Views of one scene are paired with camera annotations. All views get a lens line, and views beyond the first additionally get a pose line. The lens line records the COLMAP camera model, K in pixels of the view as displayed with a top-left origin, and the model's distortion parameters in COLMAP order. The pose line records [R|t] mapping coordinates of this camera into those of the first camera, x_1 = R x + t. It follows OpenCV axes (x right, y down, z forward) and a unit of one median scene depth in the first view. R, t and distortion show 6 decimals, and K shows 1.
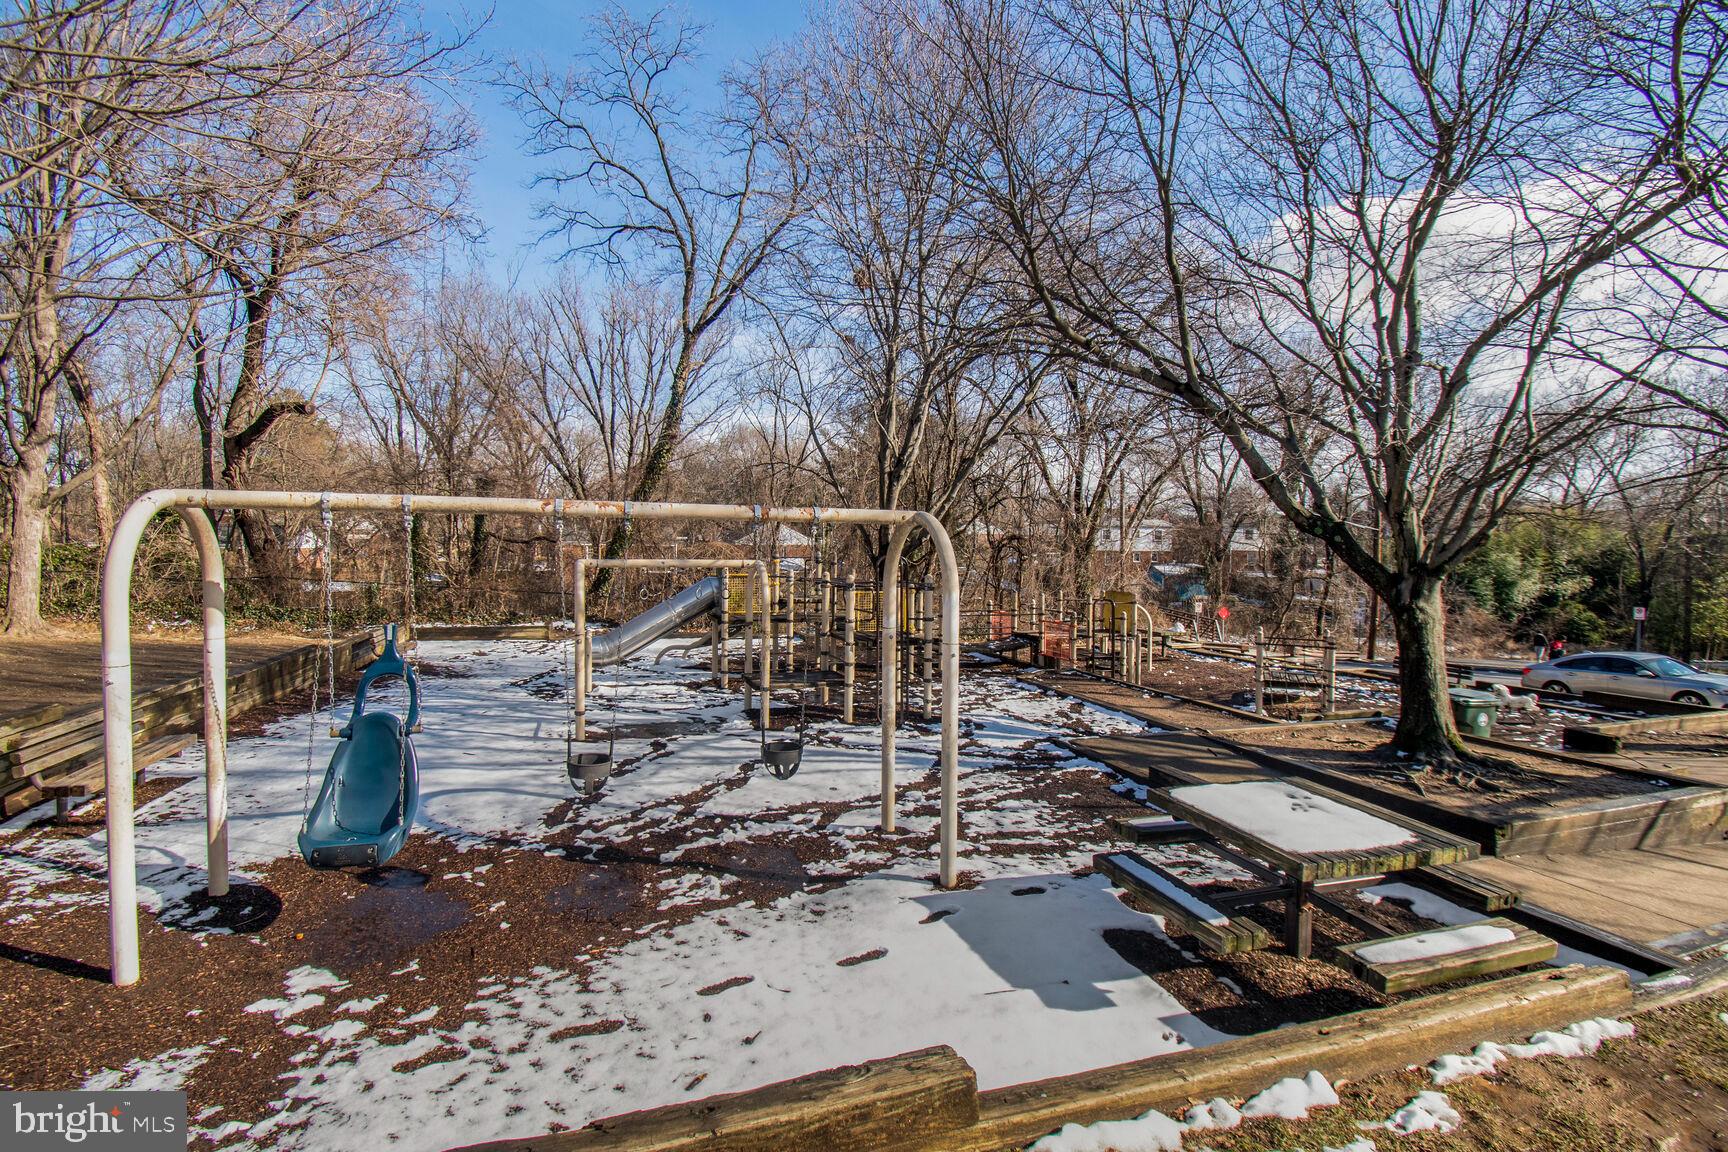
lens RADIAL K [[750.9, 0, 856.4], [0, 750.9, 574.2], [0, 0, 1]] dist [-0.018123, -0.001158]
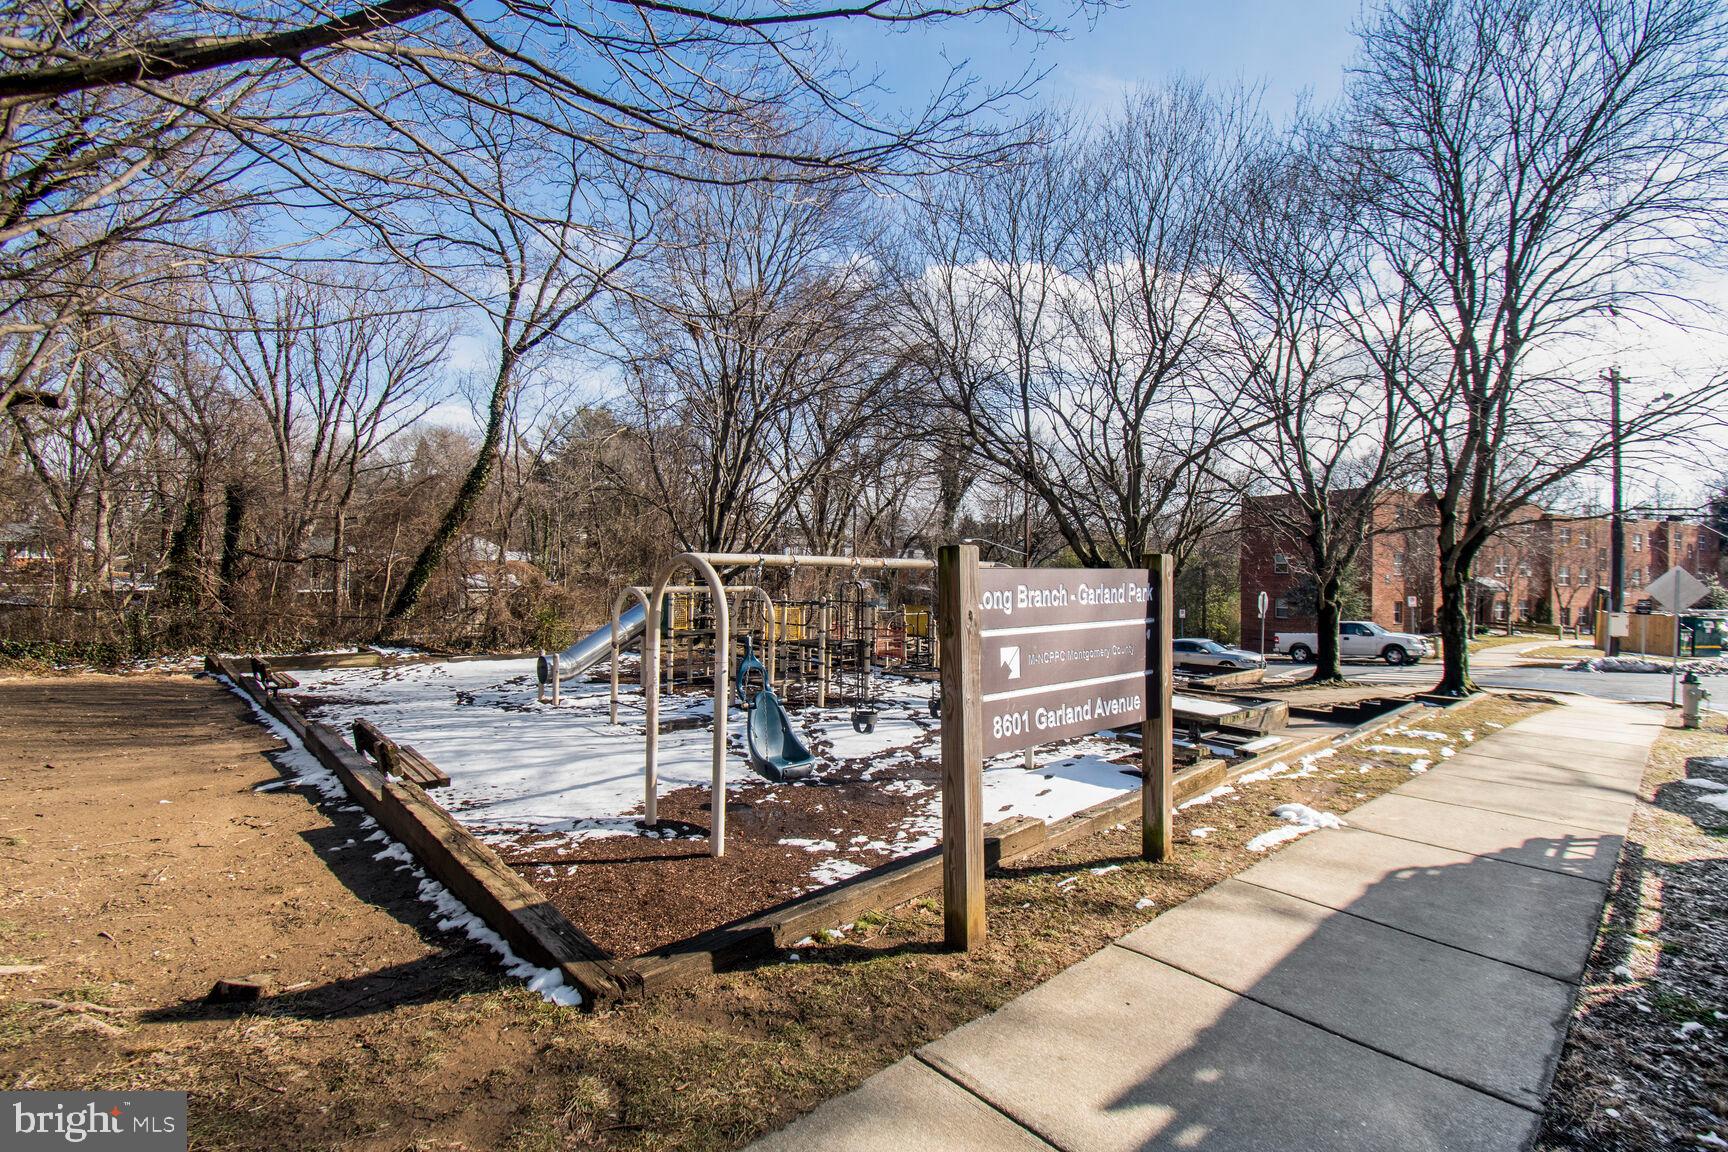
lens RADIAL K [[750.9, 0, 873.5], [0, 750.9, 581.1], [0, 0, 1]] dist [-0.018123, -0.001158]
pose [[0.898734, -0.003581, 0.438480, -0.520811], [0.006699, 0.999962, -0.005565, -0.019803], [-0.438443, 0.007939, 0.898724, -0.253167]]
